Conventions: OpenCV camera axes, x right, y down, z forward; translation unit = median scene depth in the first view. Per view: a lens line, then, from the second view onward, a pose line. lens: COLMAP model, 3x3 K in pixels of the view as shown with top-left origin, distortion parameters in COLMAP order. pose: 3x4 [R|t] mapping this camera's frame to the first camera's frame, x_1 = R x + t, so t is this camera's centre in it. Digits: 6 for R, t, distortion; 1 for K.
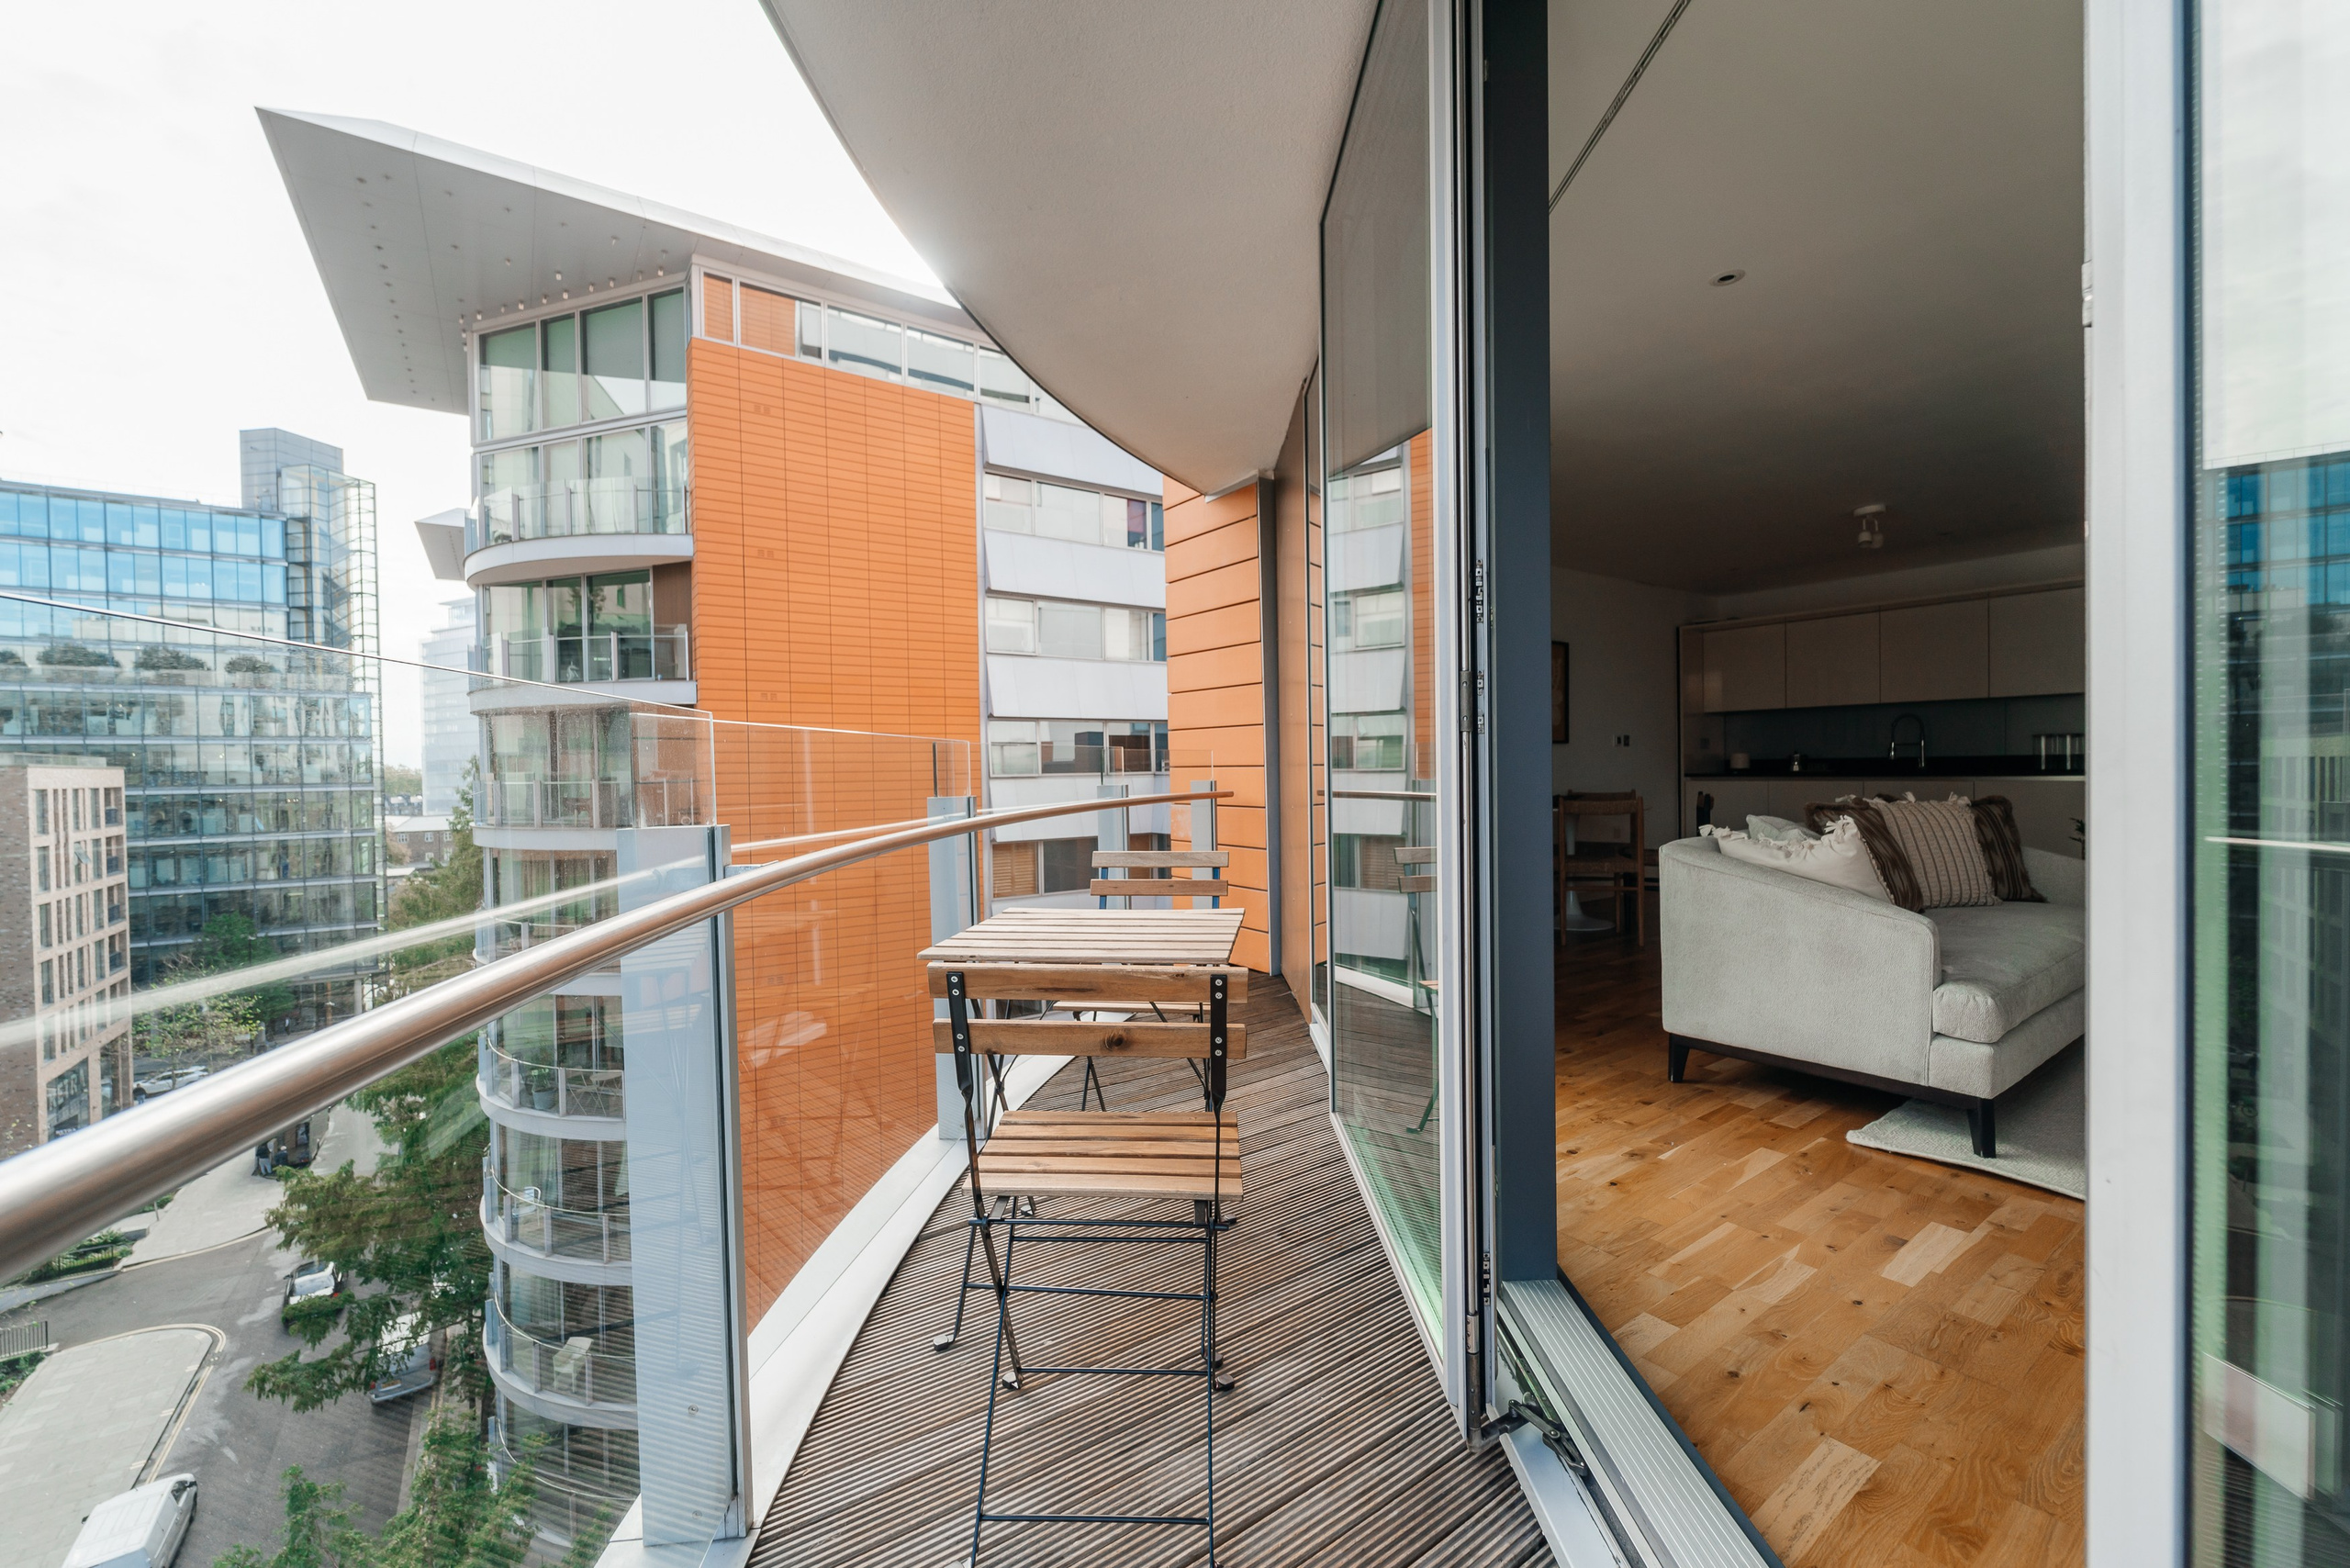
lens RADIAL K [[940.4, 0, 1170.4], [0, 940.4, 785.9], [0, 0, 1]] dist [0.000678, -0.000139]
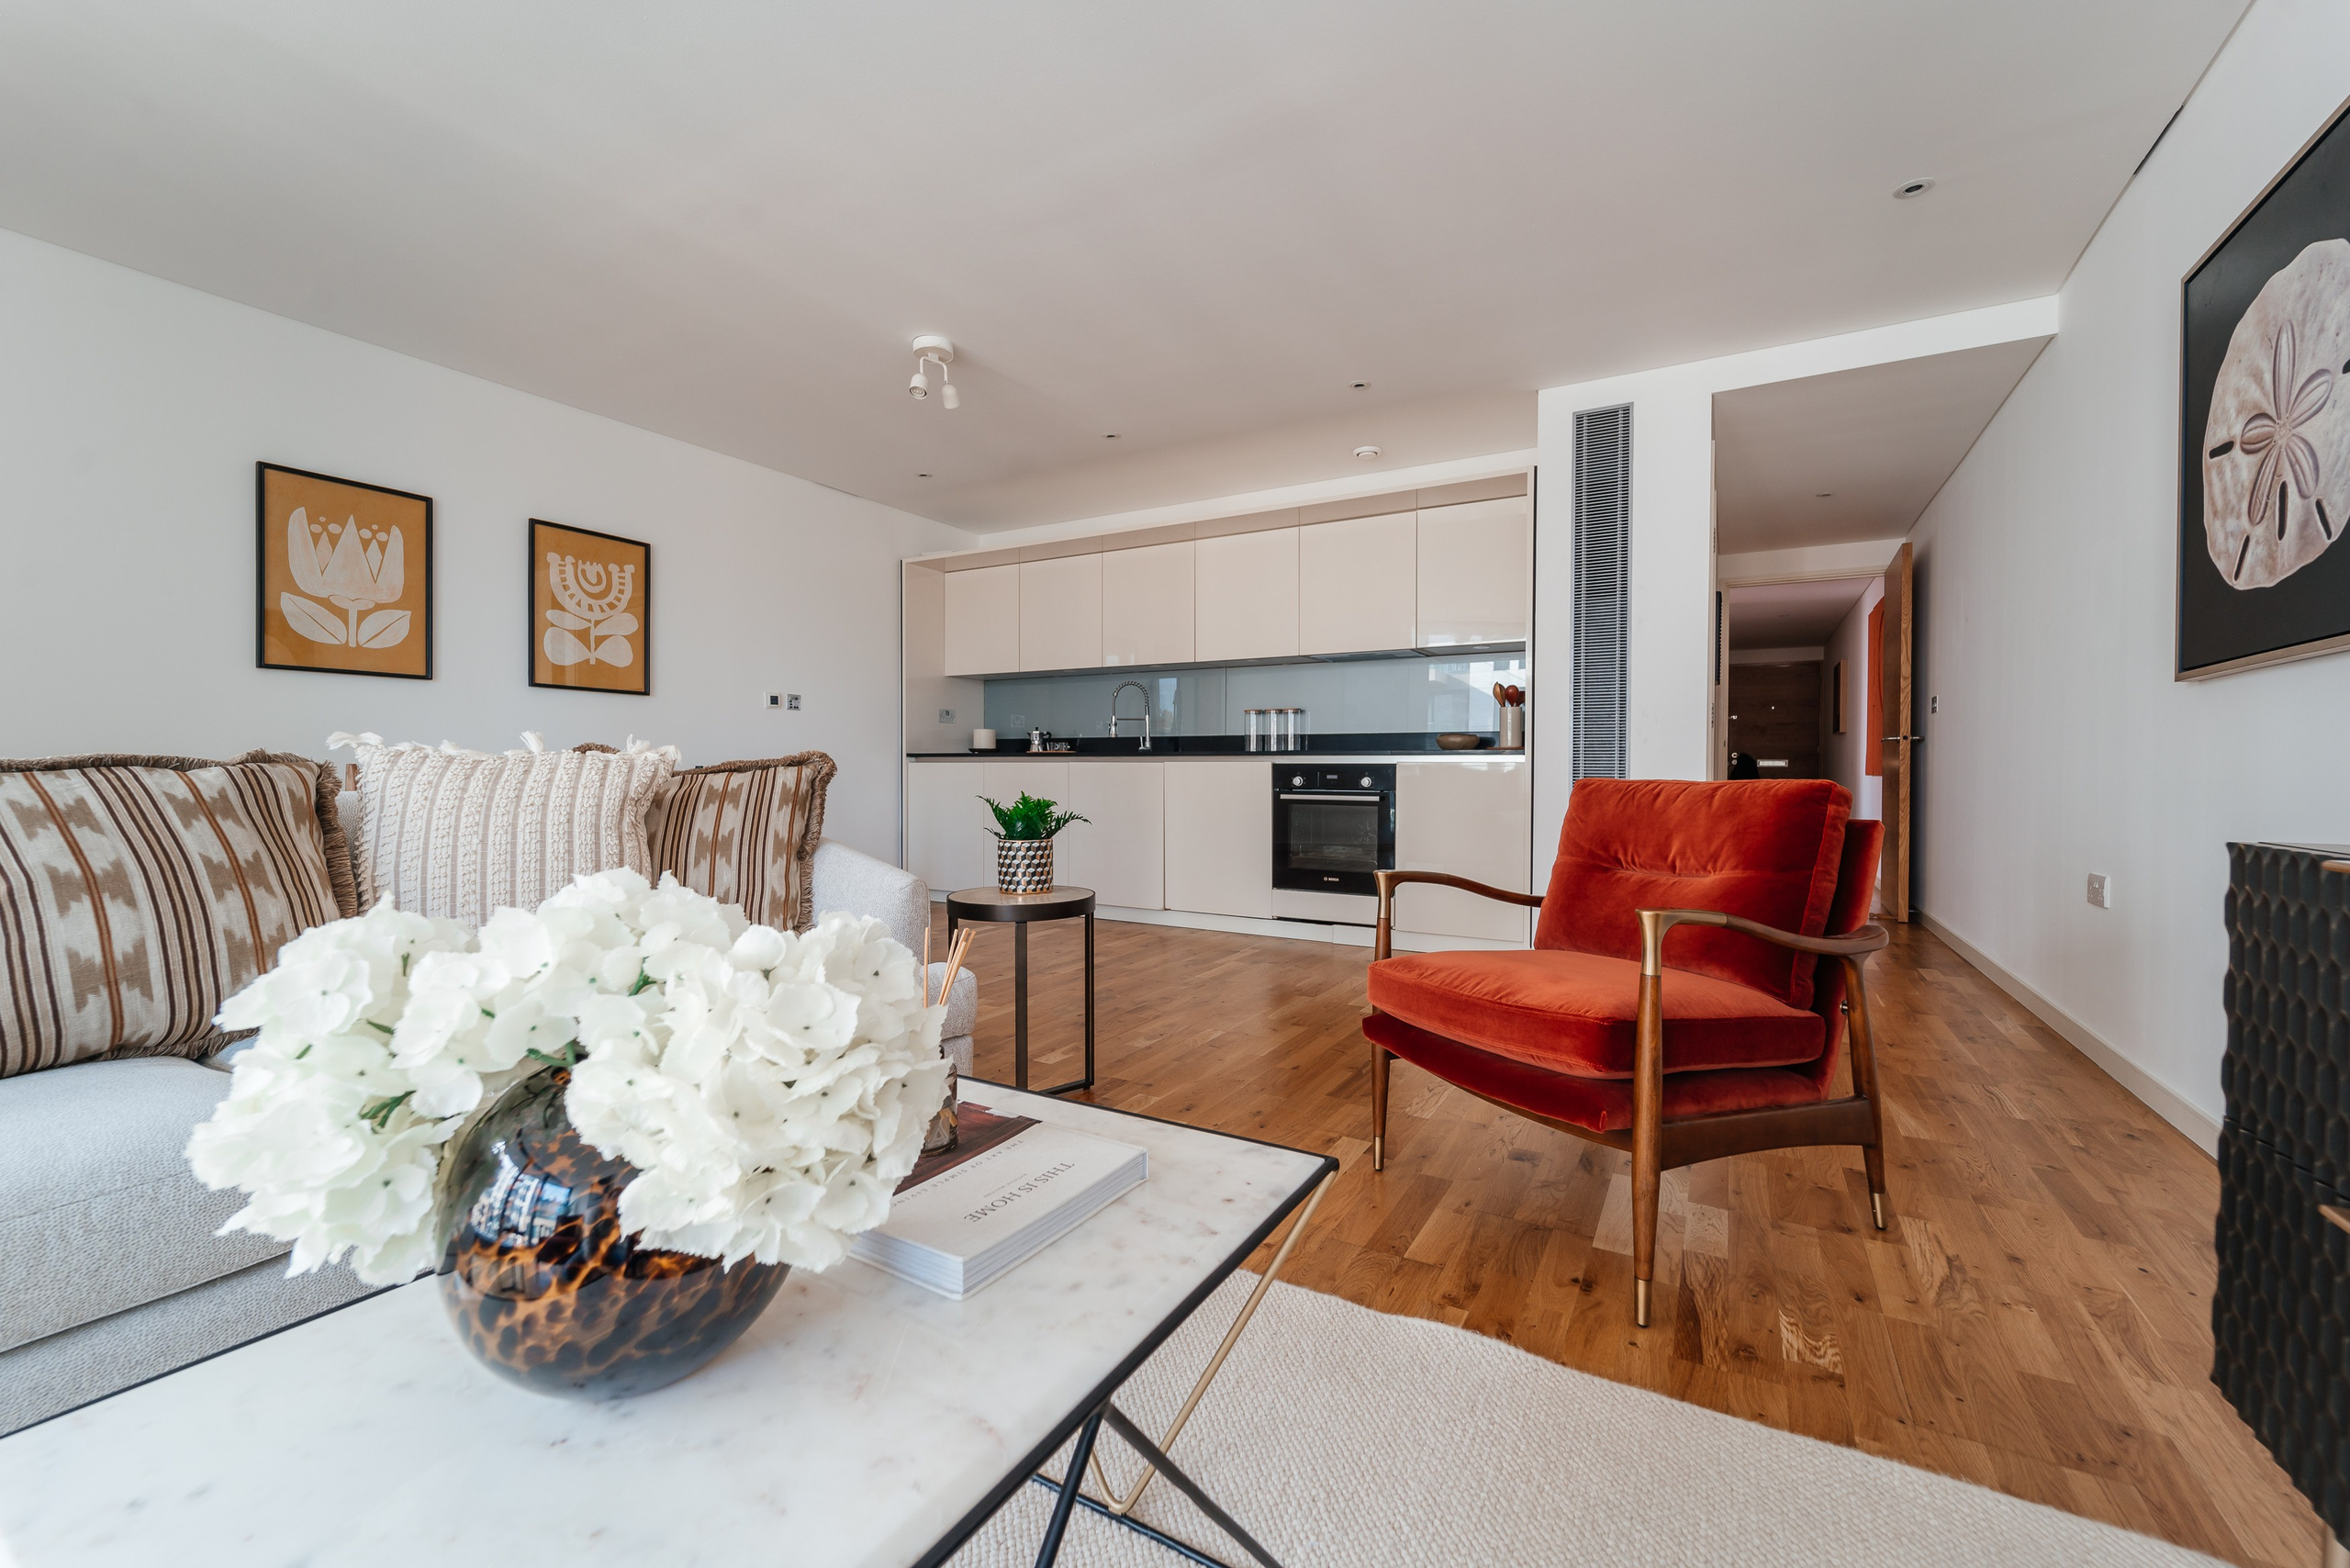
lens RADIAL K [[946.9, 0, 1186.6], [0, 946.9, 782.7], [0, 0, 1]] dist [0.001276, -0.000742]
pose [[0.908589, 0.015186, 0.417414, 0.919560], [-0.011582, 0.999871, -0.011167, 0.034655], [-0.417530, 0.005312, 0.908648, 0.455542]]
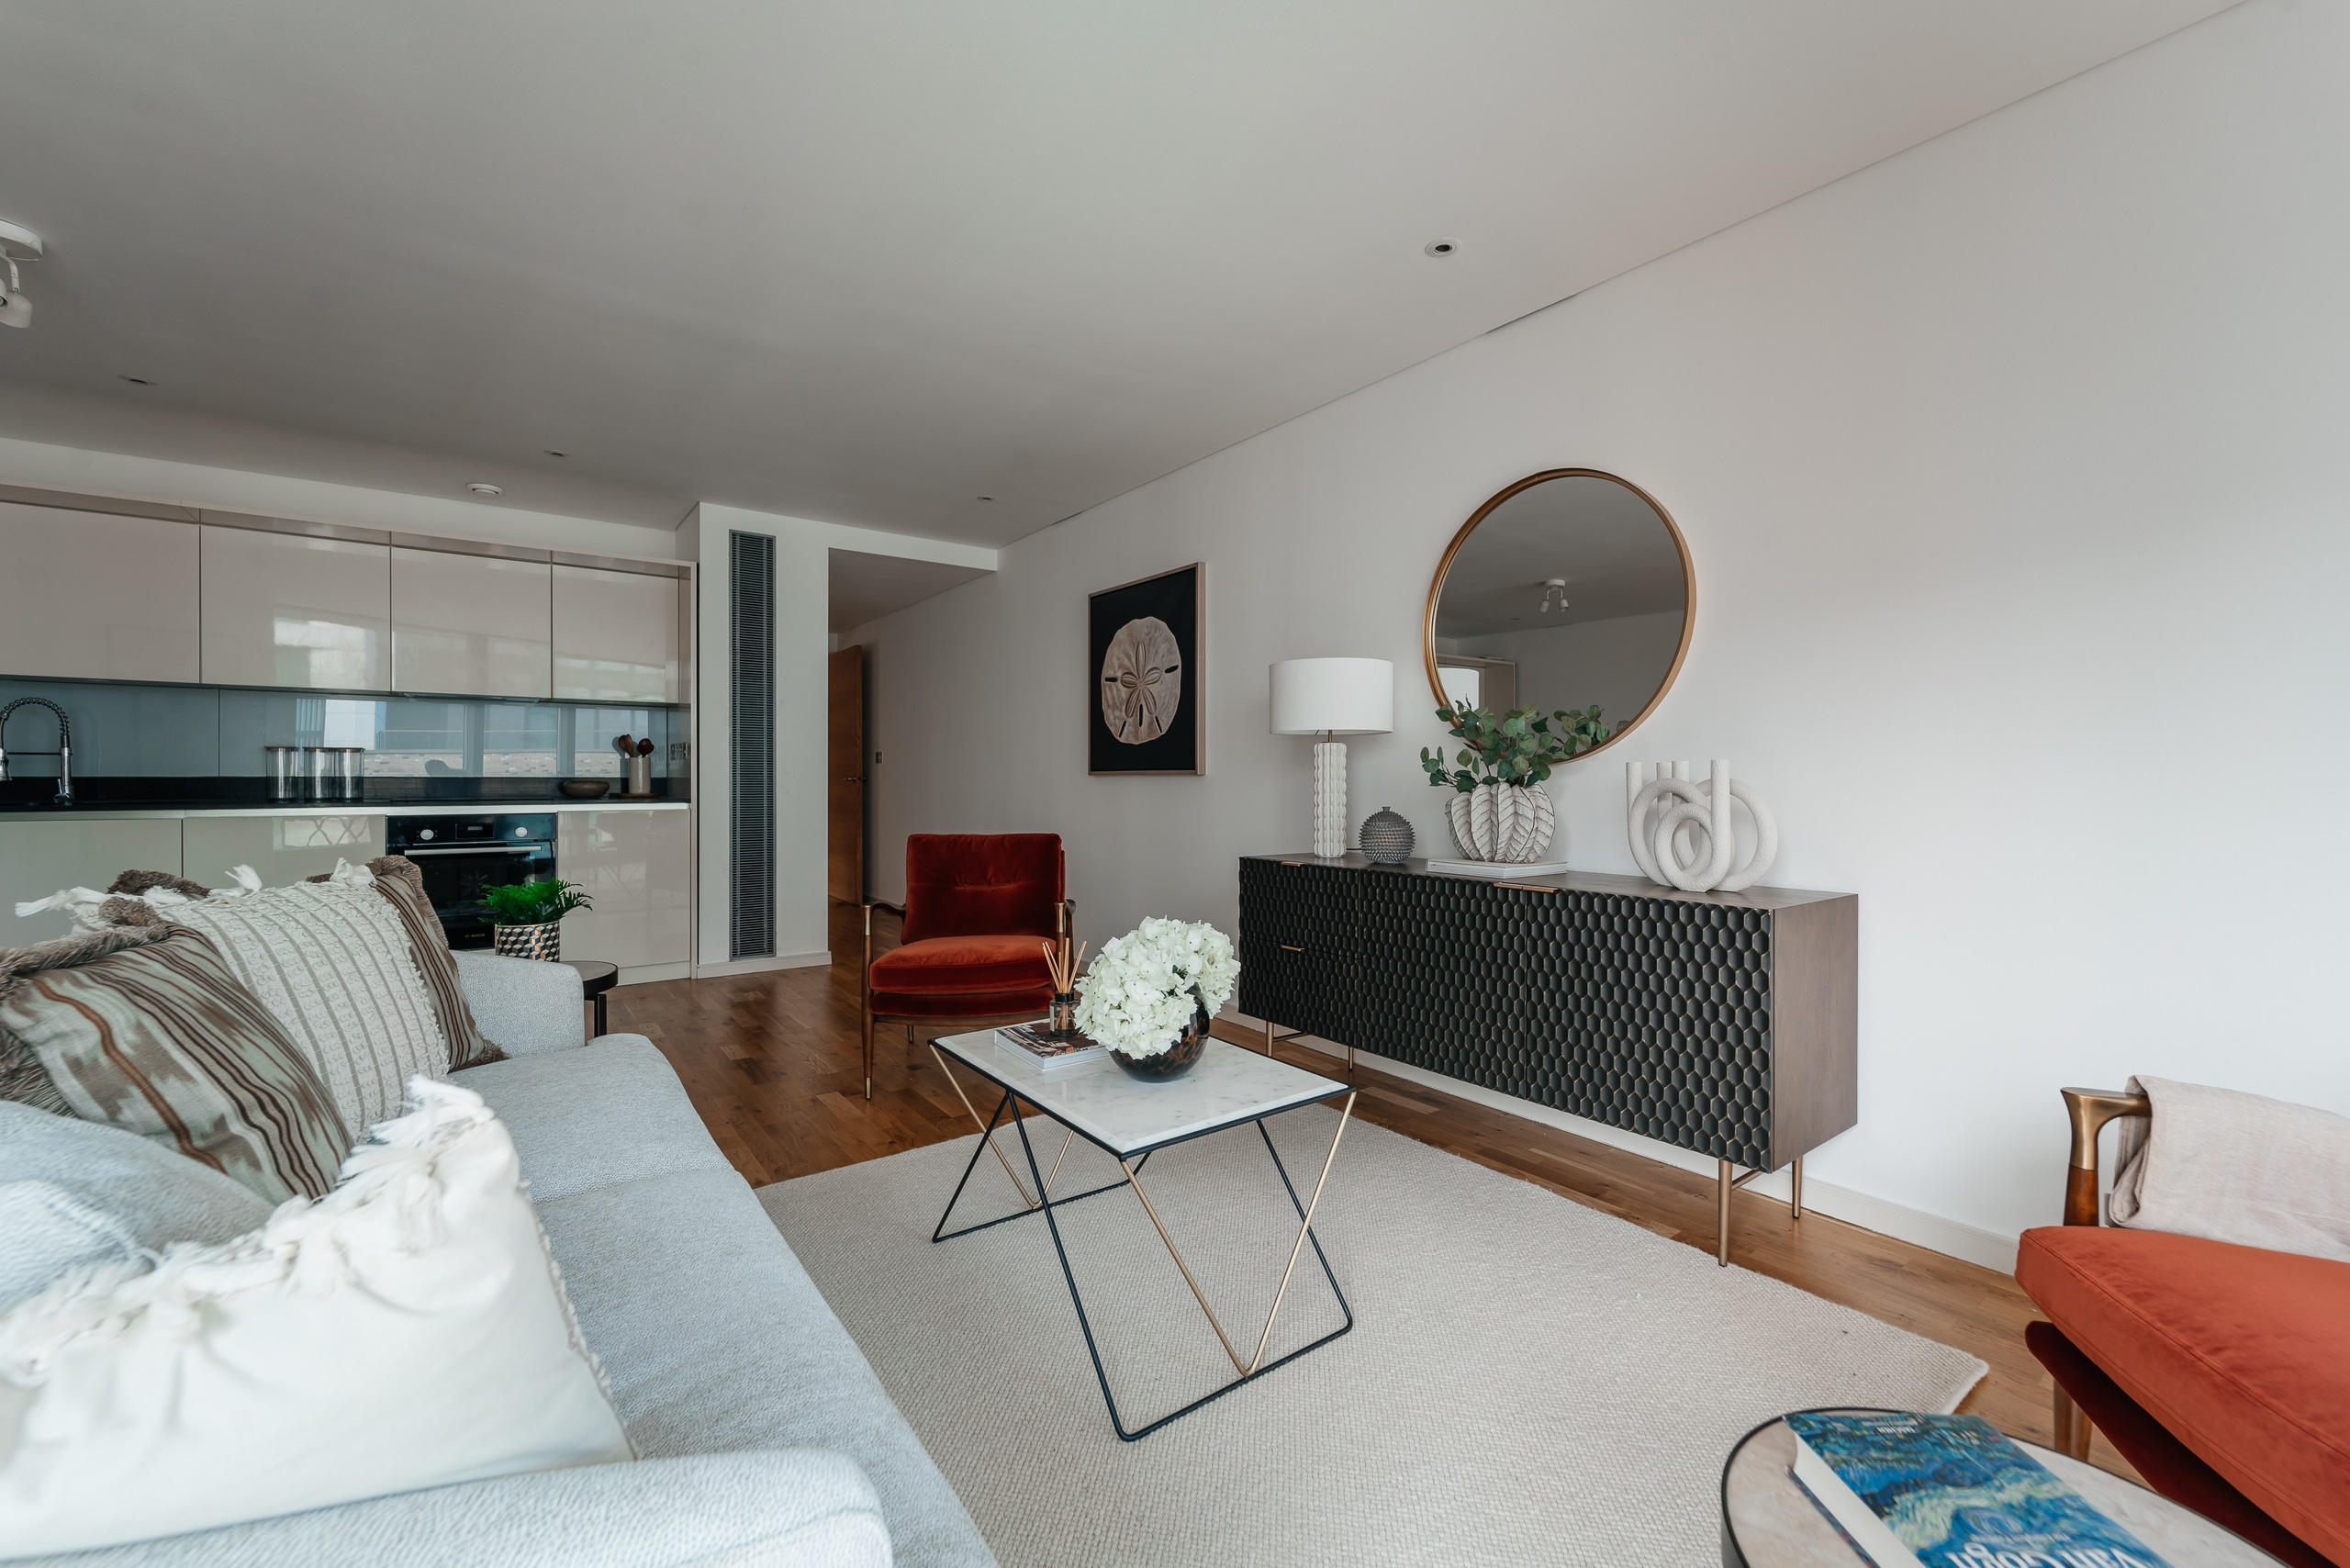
lens RADIAL K [[946.9, 0, 1186.6], [0, 946.9, 782.7], [0, 0, 1]] dist [0.001276, -0.000742]
pose [[-0.029216, 0.010681, 0.999516, 0.395121], [0.018373, 0.999780, -0.010146, -0.017454], [-0.999404, 0.018068, -0.029406, 0.644216]]
